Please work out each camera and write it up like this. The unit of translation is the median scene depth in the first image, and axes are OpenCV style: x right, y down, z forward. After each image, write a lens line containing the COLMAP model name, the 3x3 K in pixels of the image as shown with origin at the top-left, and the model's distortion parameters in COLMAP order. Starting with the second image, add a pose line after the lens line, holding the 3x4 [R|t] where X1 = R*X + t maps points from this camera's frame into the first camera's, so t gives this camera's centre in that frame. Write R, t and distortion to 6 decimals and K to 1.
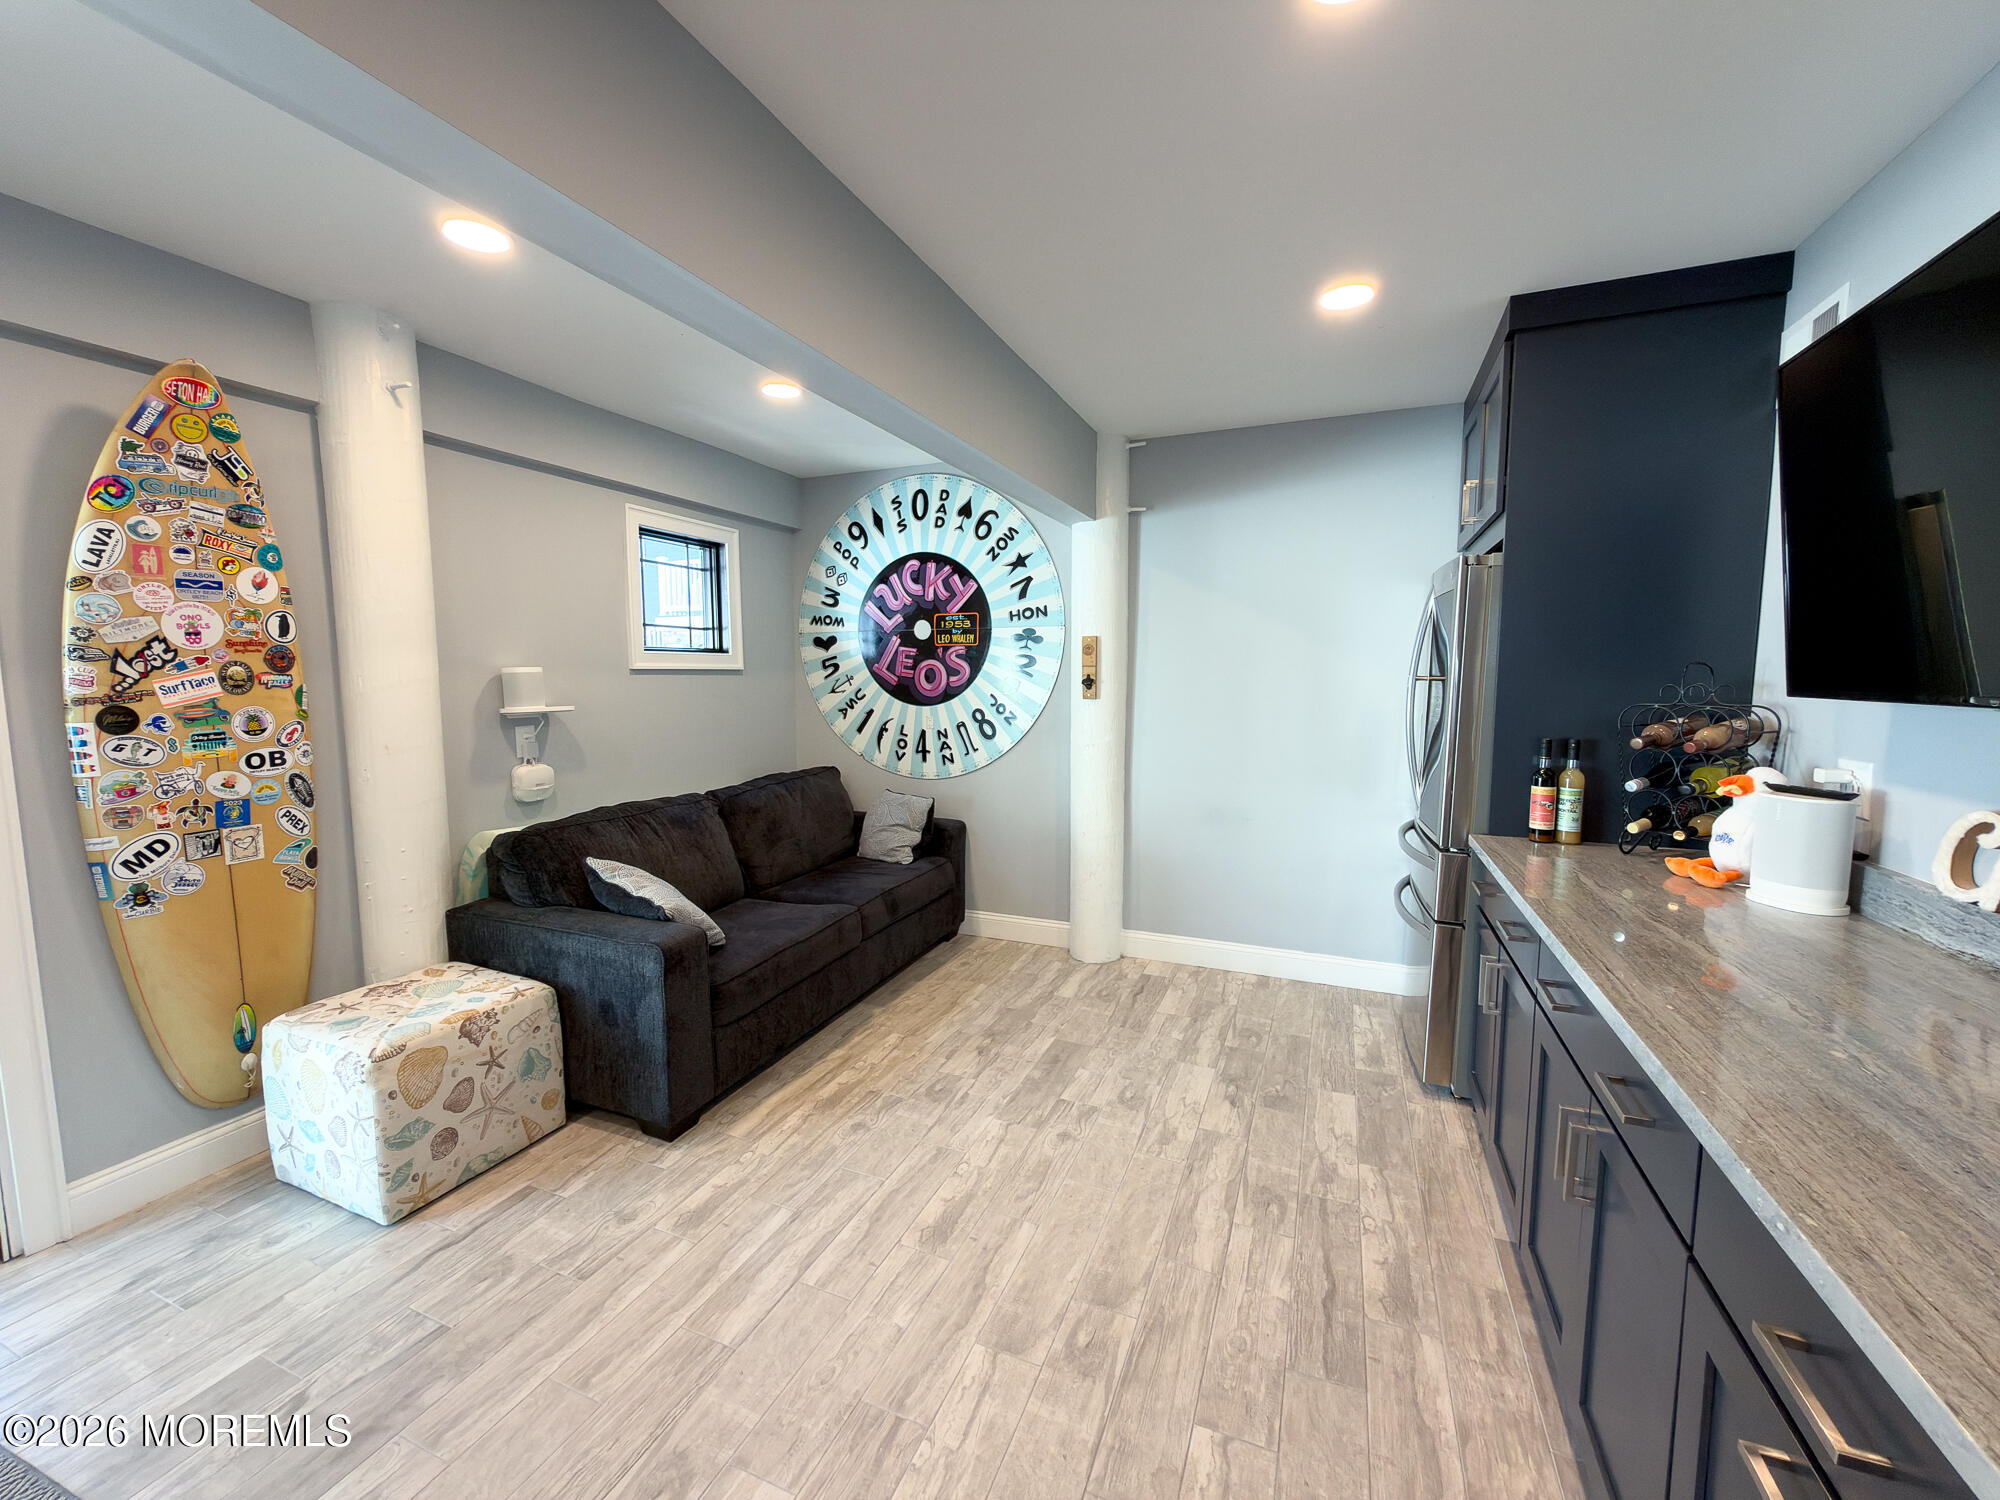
lens RADIAL K [[805.9, 0, 999.2], [0, 805.9, 753.1], [0, 0, 1]] dist [0.000528, 0.000024]
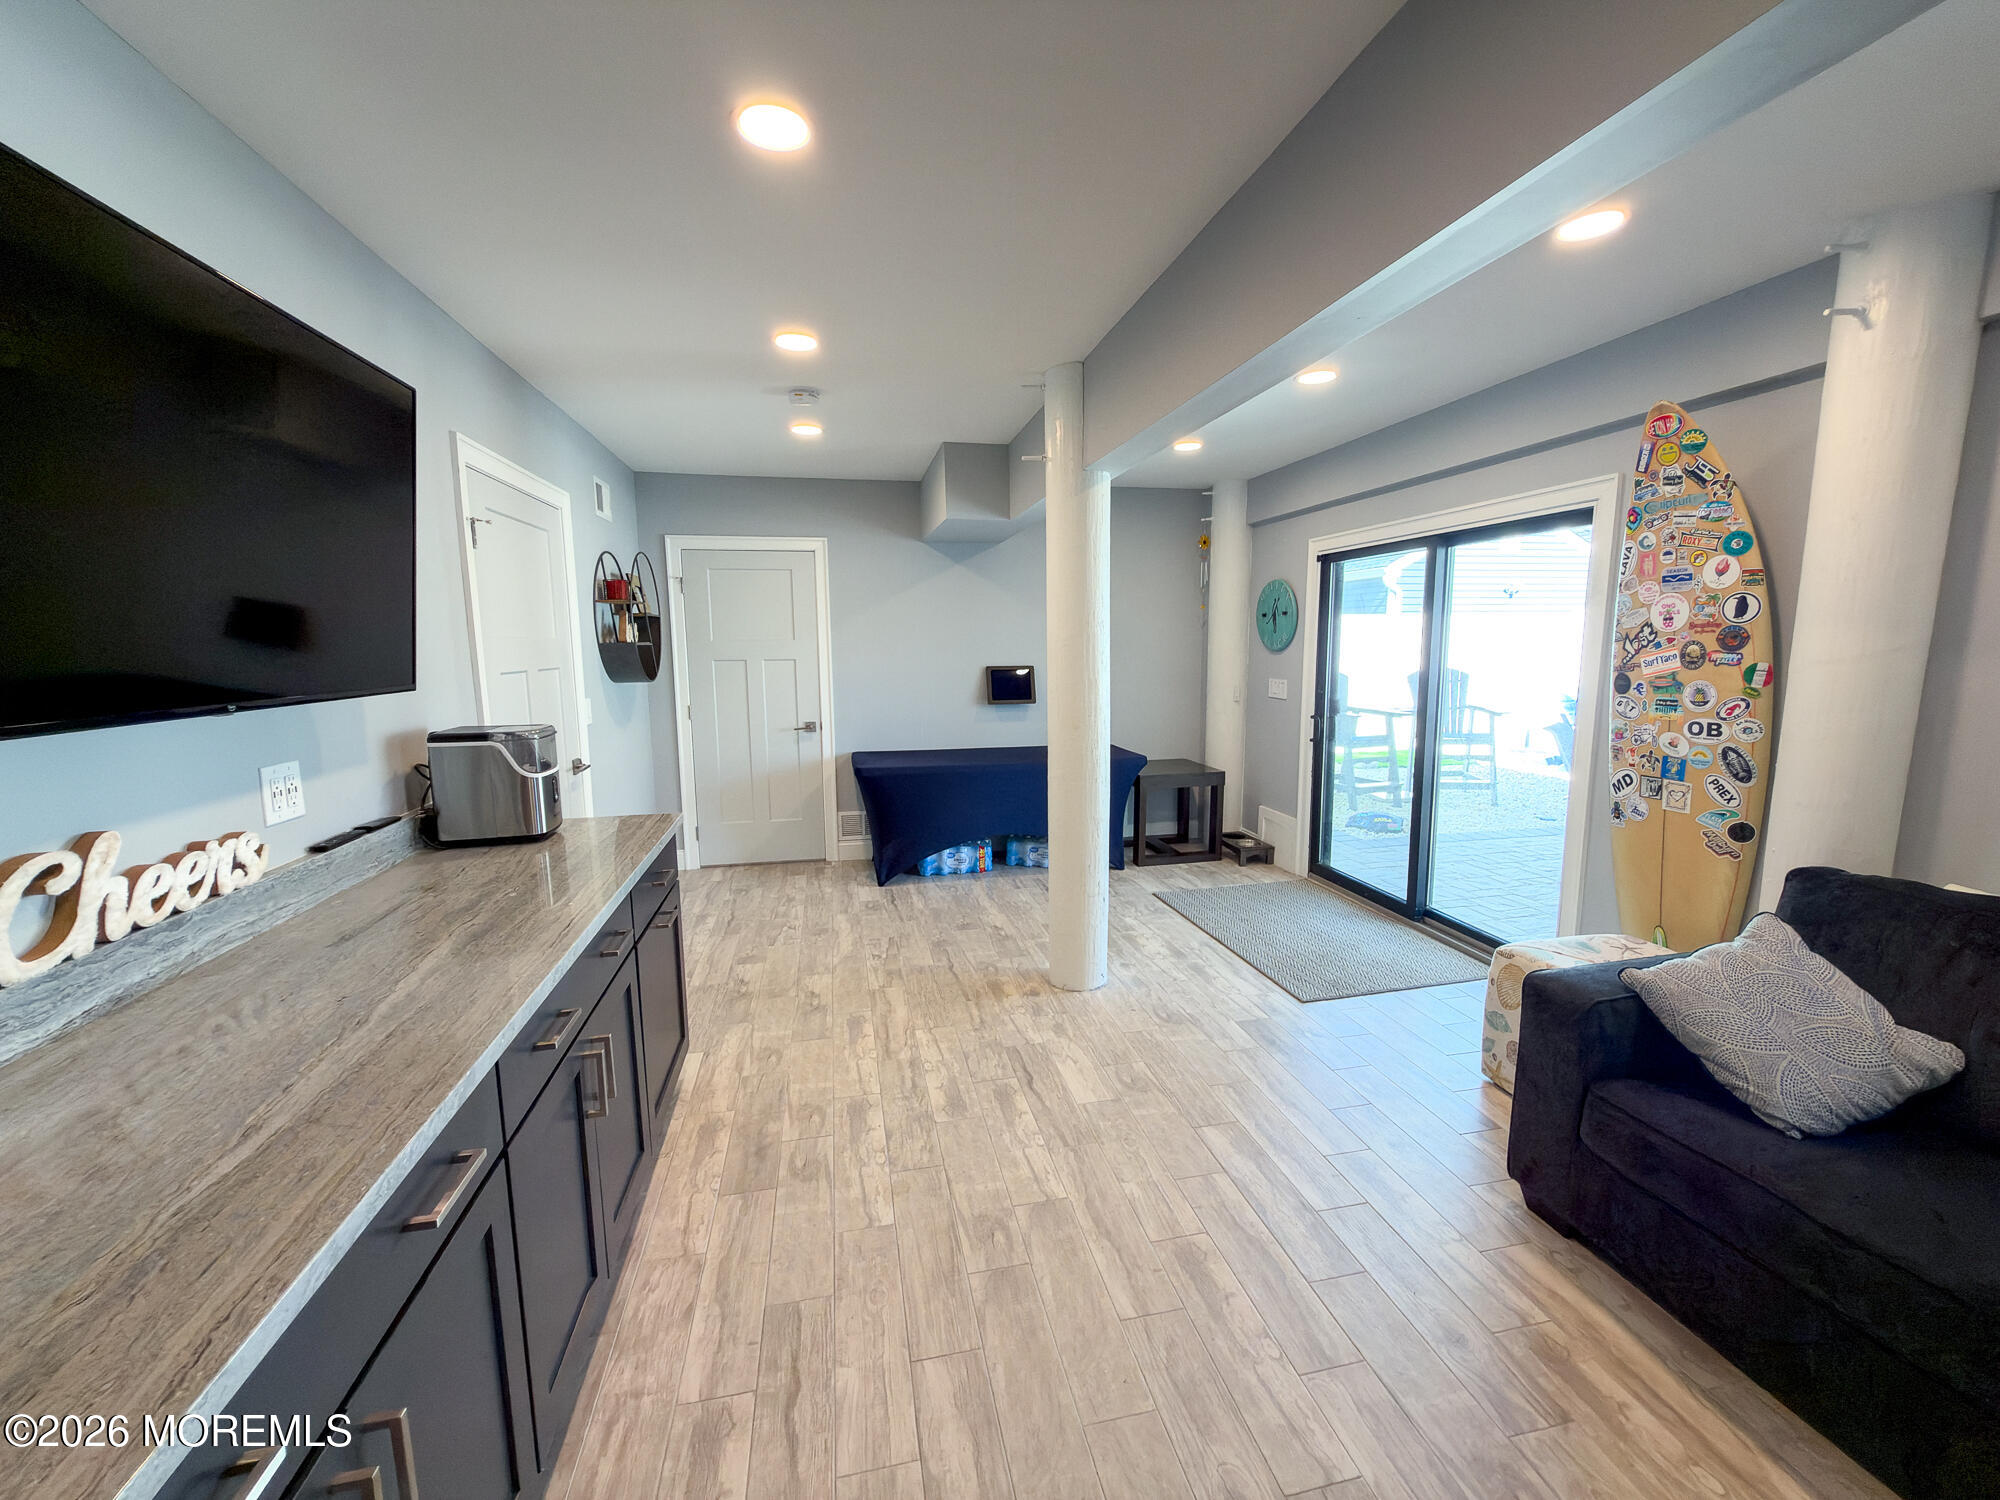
lens RADIAL K [[805.9, 0, 999.2], [0, 805.9, 753.1], [0, 0, 1]] dist [0.000528, 0.000024]
pose [[-0.824333, 0.087857, -0.559247, 0.563193], [-0.046953, 0.973869, 0.222203, -0.173646], [0.564155, 0.209428, -0.798667, 1.447803]]
